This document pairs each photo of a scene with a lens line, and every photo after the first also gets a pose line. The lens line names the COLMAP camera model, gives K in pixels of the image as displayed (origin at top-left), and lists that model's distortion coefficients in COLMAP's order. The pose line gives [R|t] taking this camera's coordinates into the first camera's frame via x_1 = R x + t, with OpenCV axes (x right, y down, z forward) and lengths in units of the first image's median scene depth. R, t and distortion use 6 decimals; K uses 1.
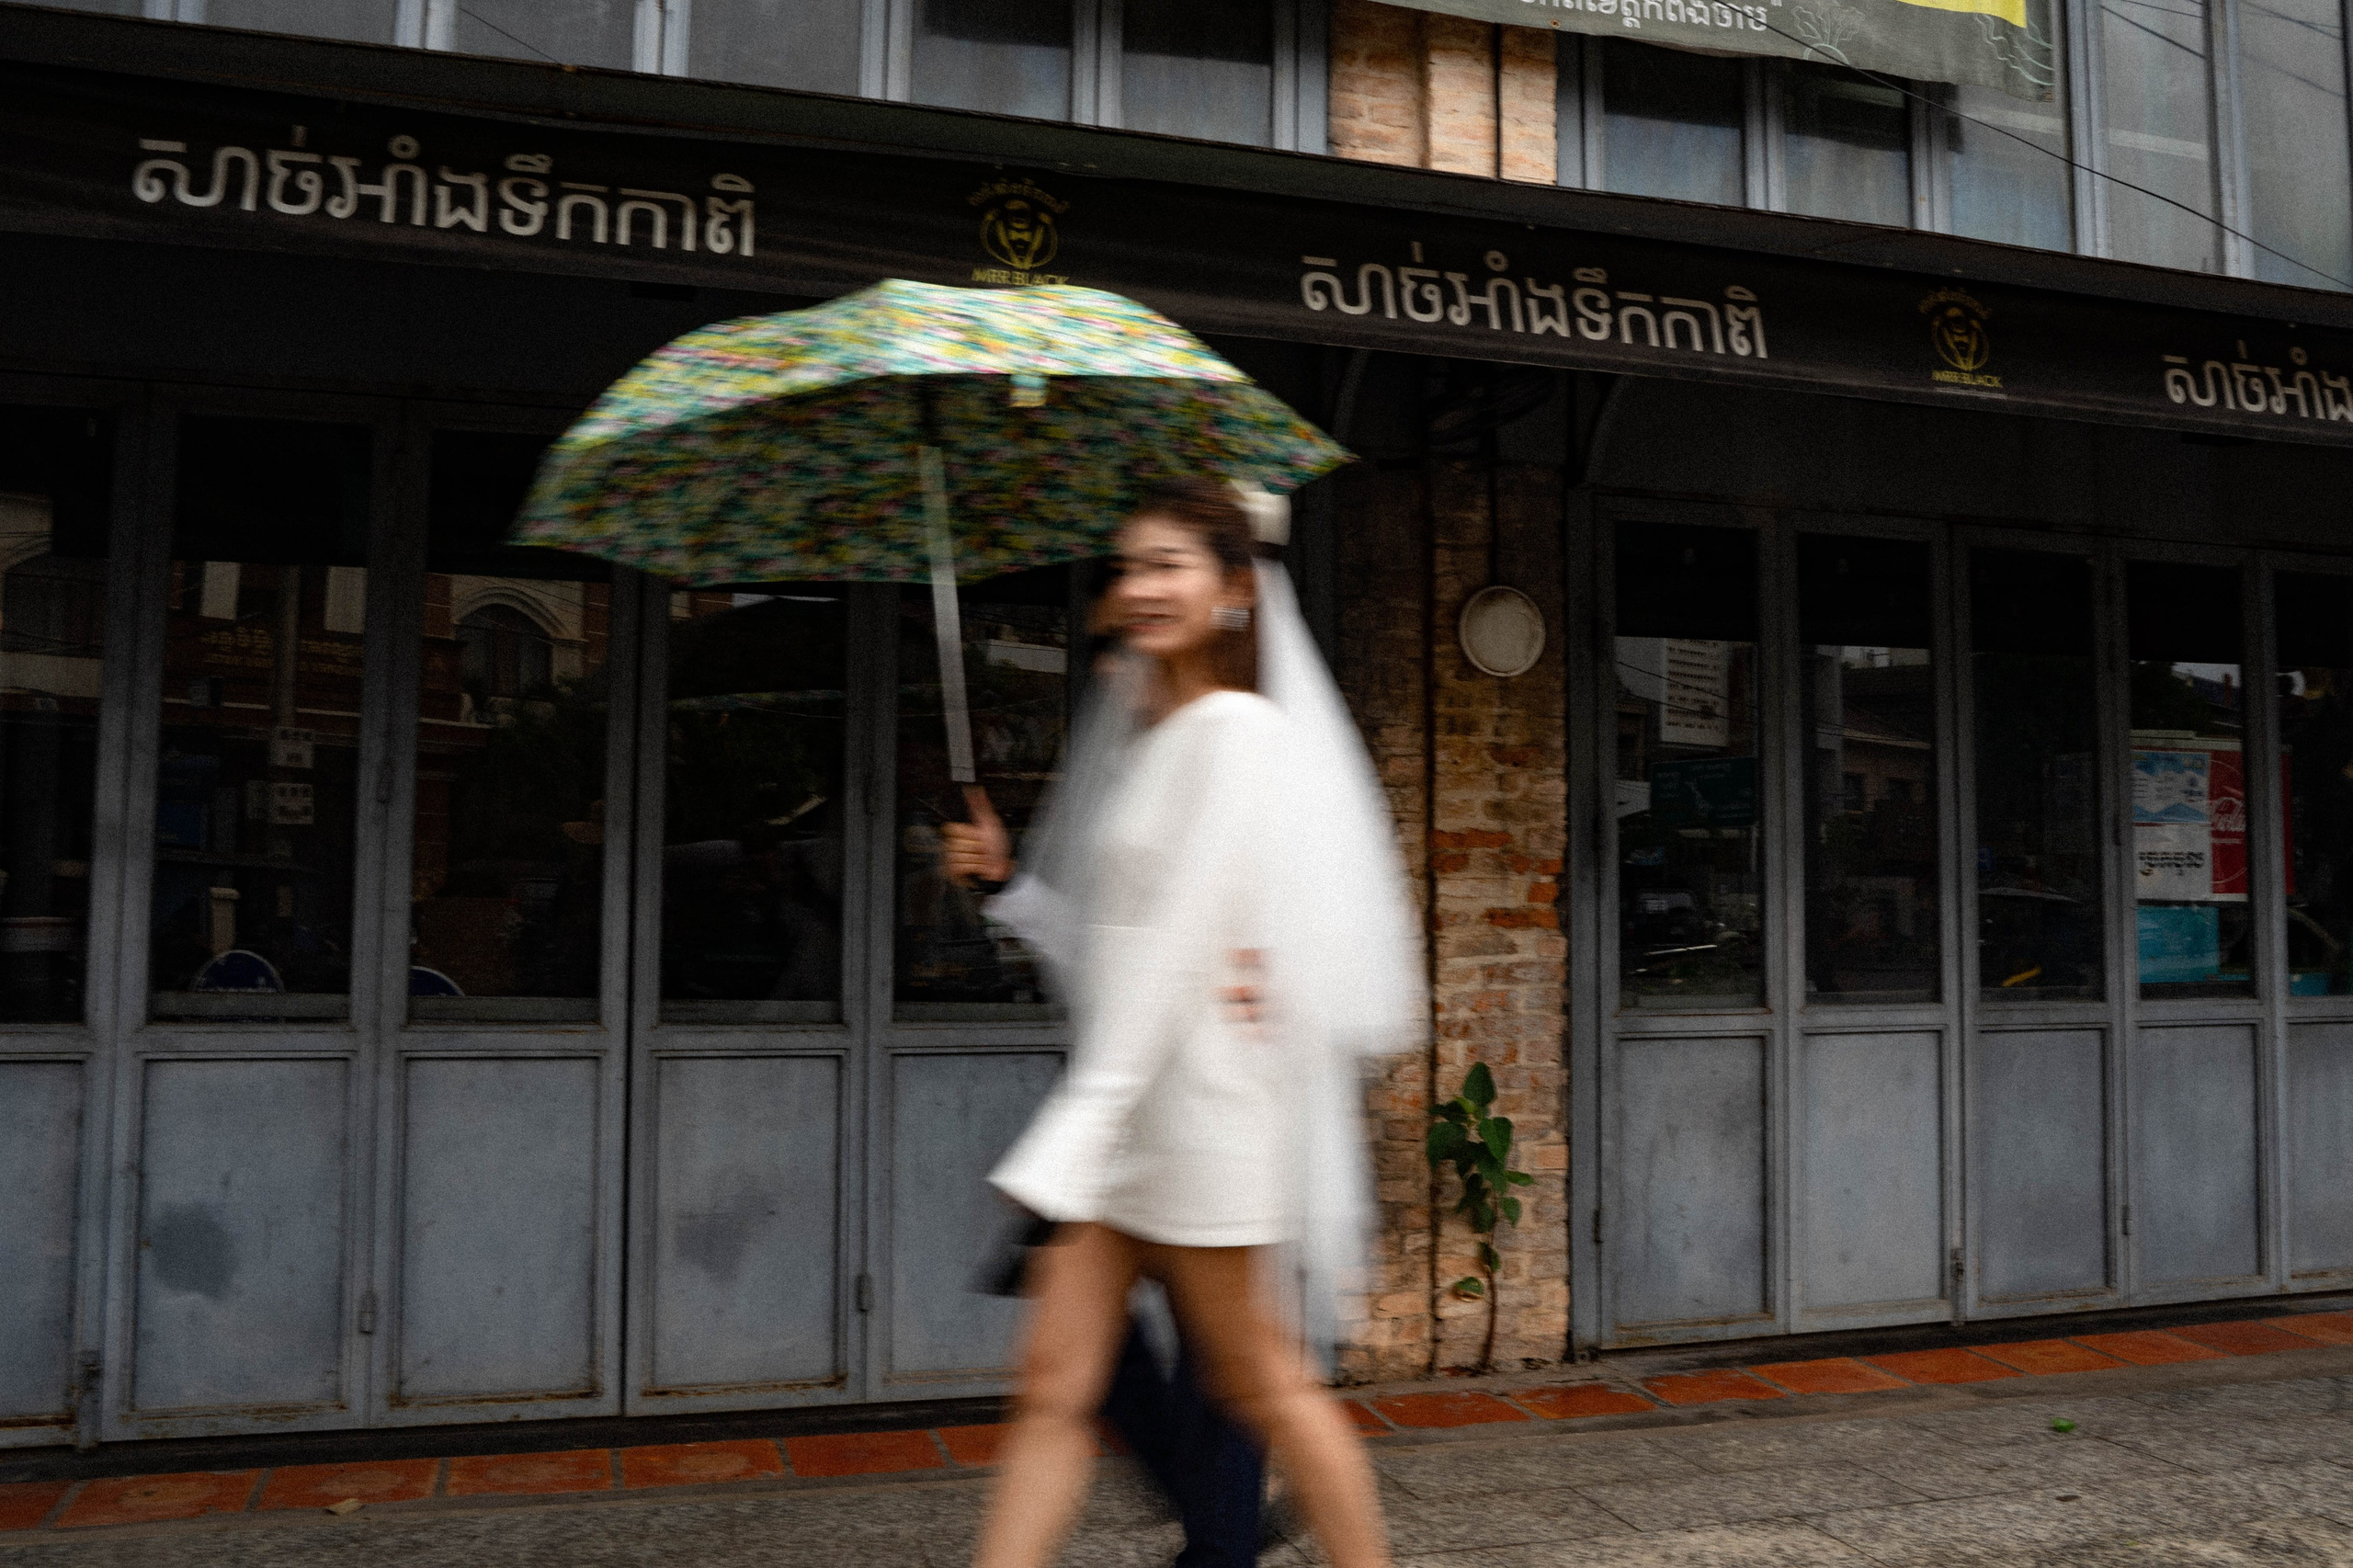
lens RADIAL K [[2064.9, 0, 1218.0], [0, 2064.9, 671.2], [0, 0, 1]] dist [-0.097083, 0.073653]
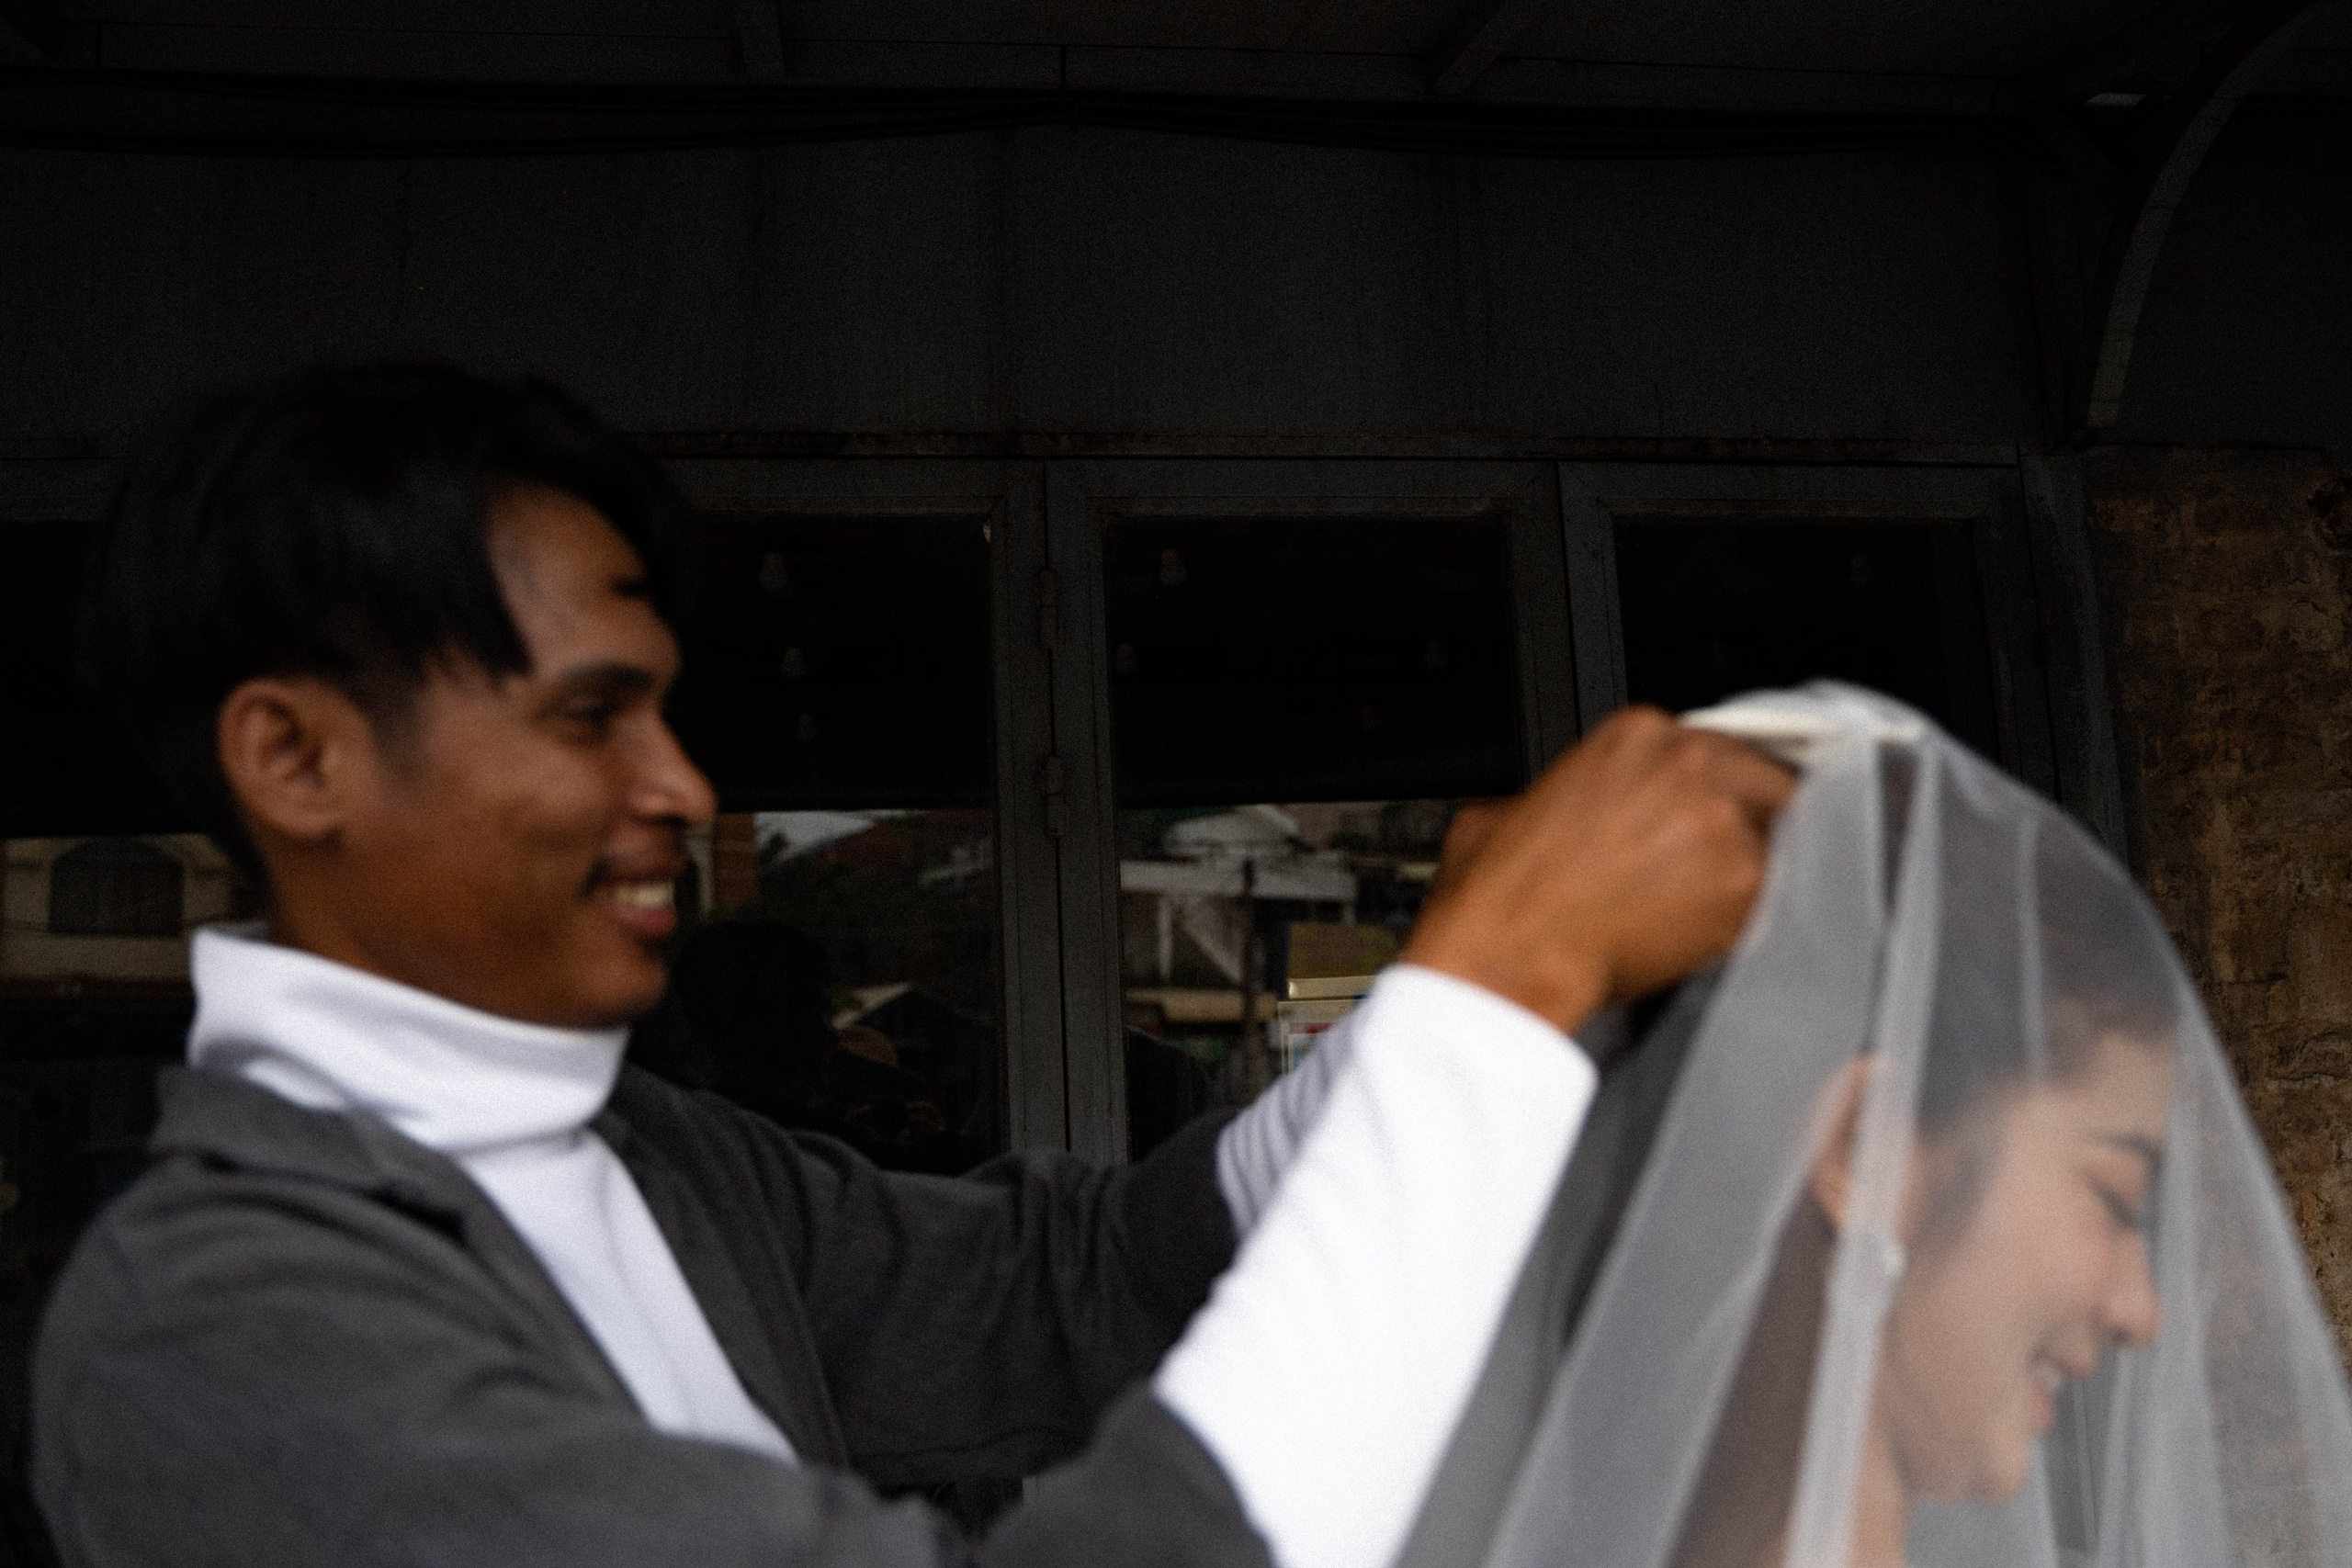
lens RADIAL K [[2063.9, 0, 1203.4], [0, 2063.9, 757.2], [0, 0, 1]] dist [-0.097083, 0.073653]
pose [[0.986177, -0.078484, -0.145930, 0.535356], [0.071170, 0.995964, -0.054689, 0.007535], [0.149633, 0.043547, 0.987782, 0.678128]]
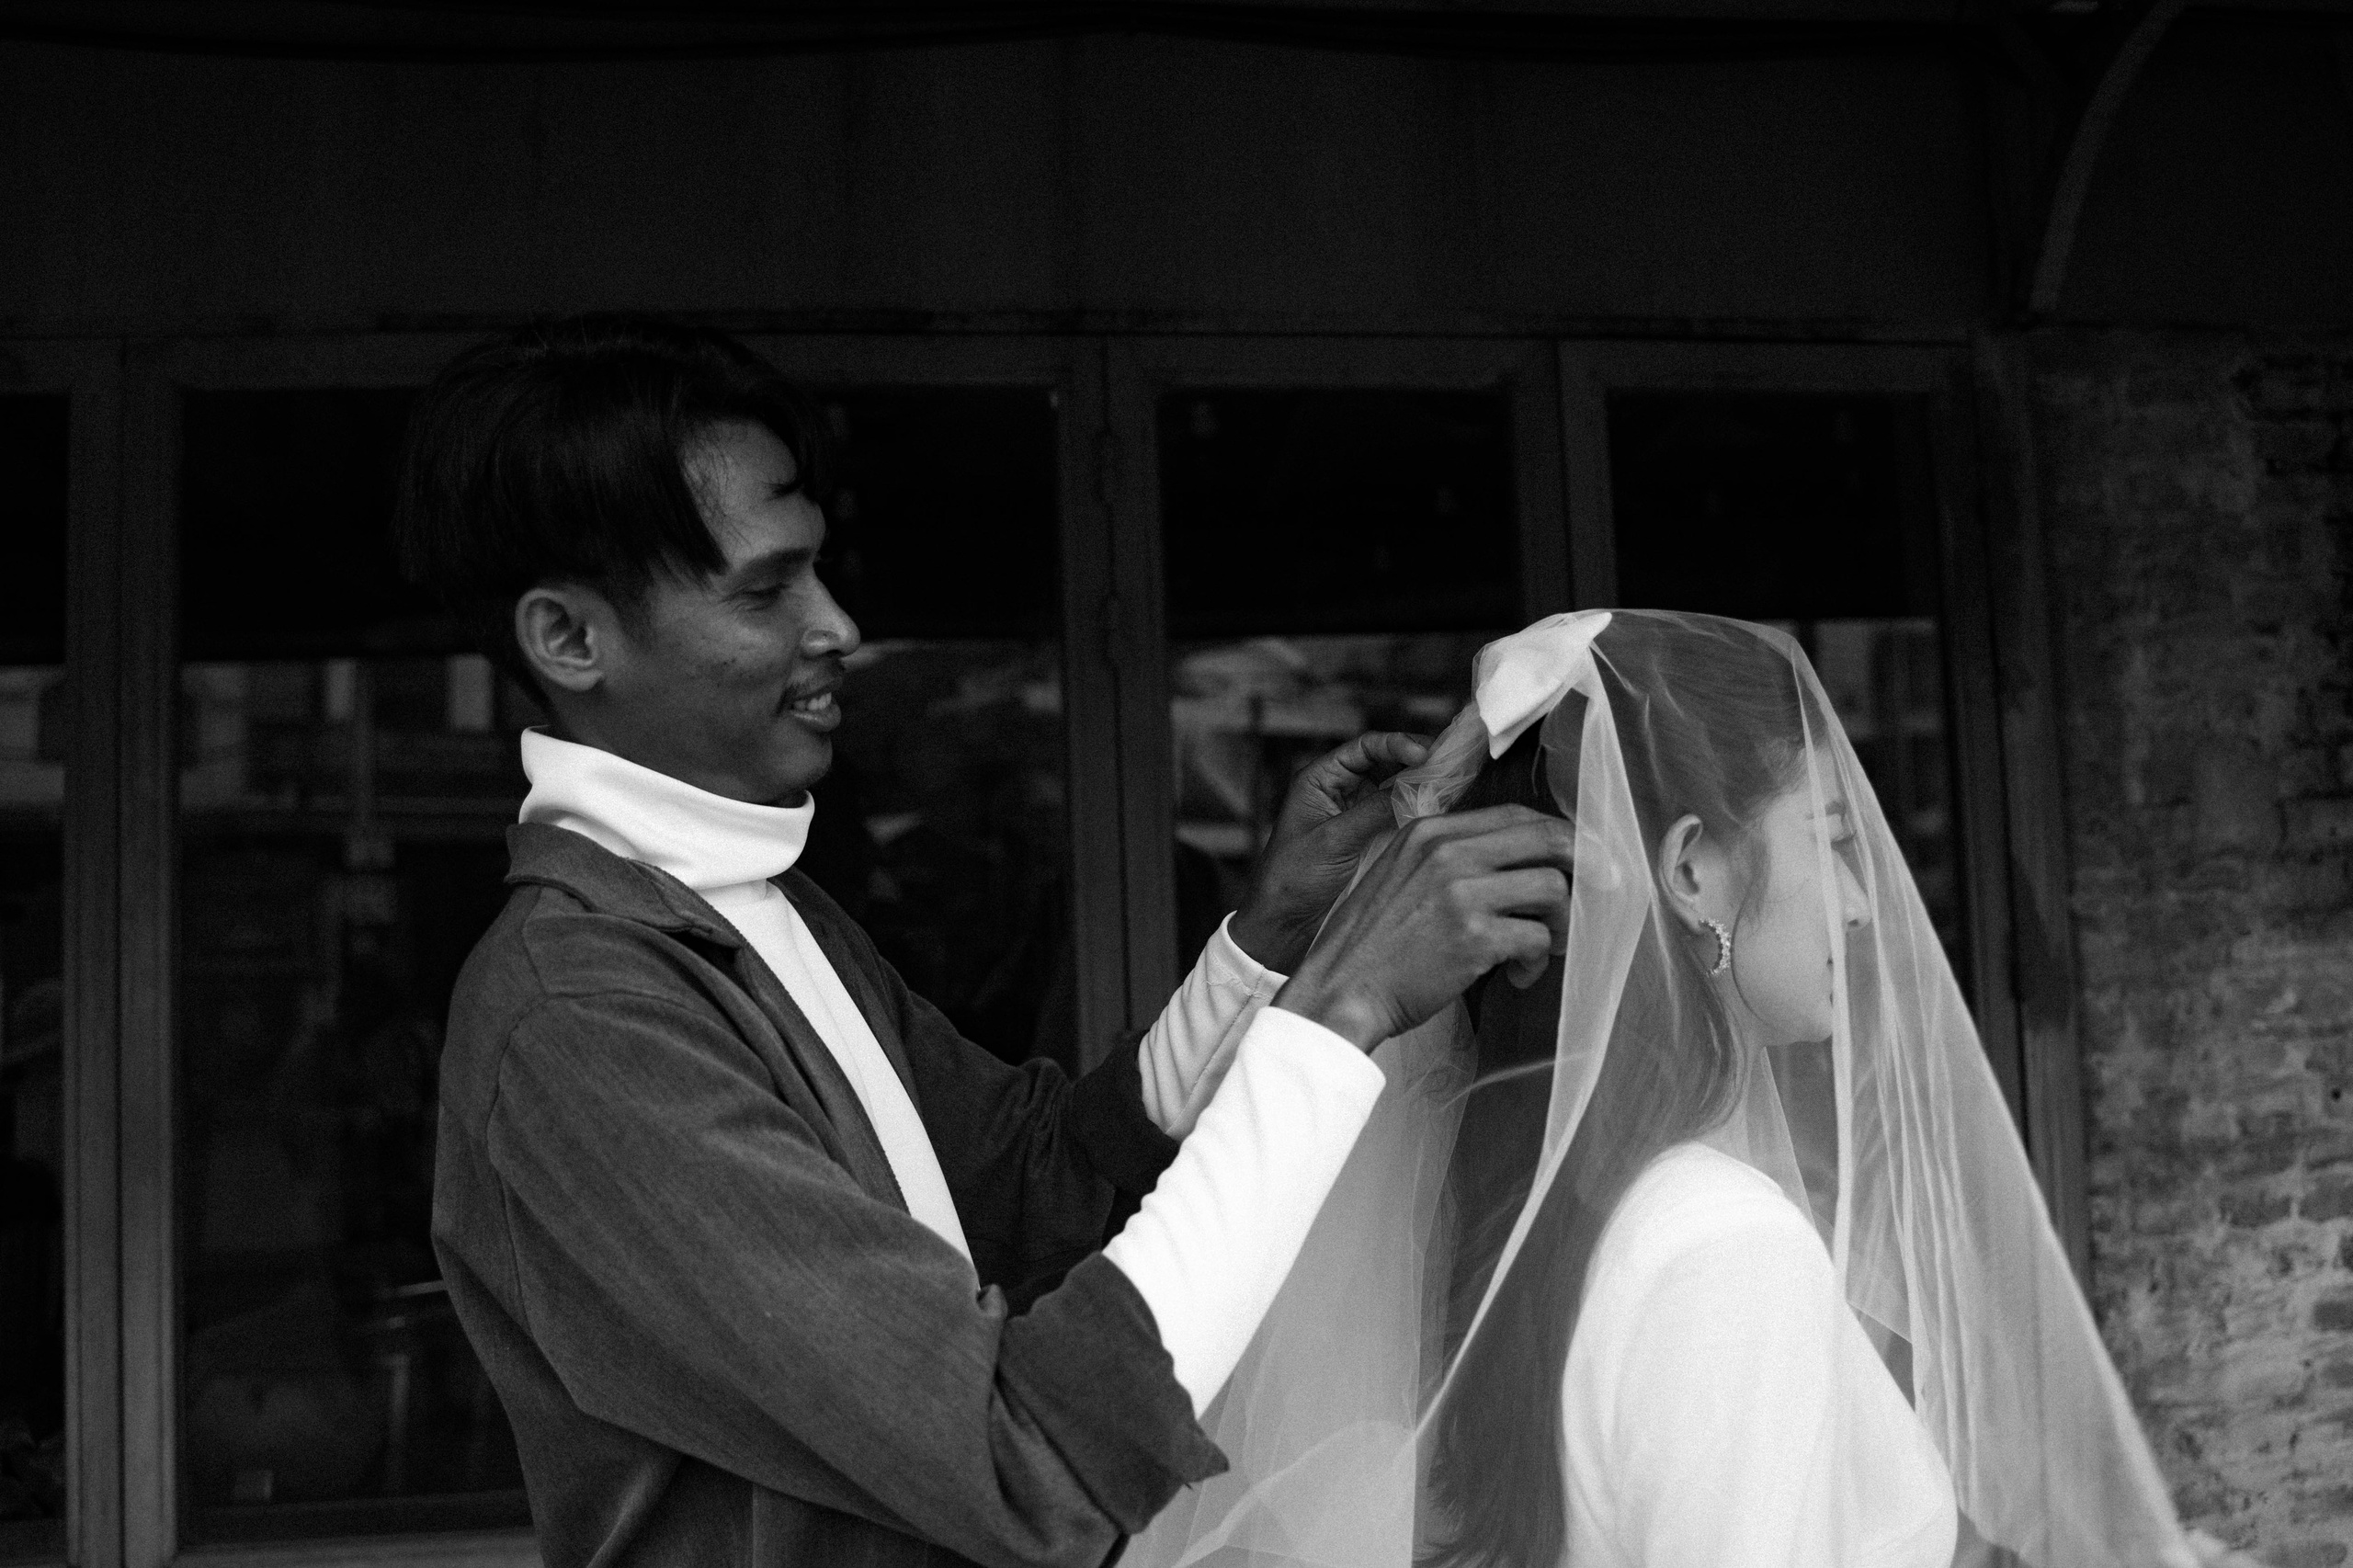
lens RADIAL K [[2064.9, 0, 1171.7], [0, 2064.9, 789.8], [0, 0, 1]] dist [-0.097083, 0.073653]
pose [[0.984991, -0.058851, -0.162263, 0.533479], [0.065476, 0.997212, 0.035782, 0.010373], [0.159704, -0.045869, 0.986099, 0.620714]]
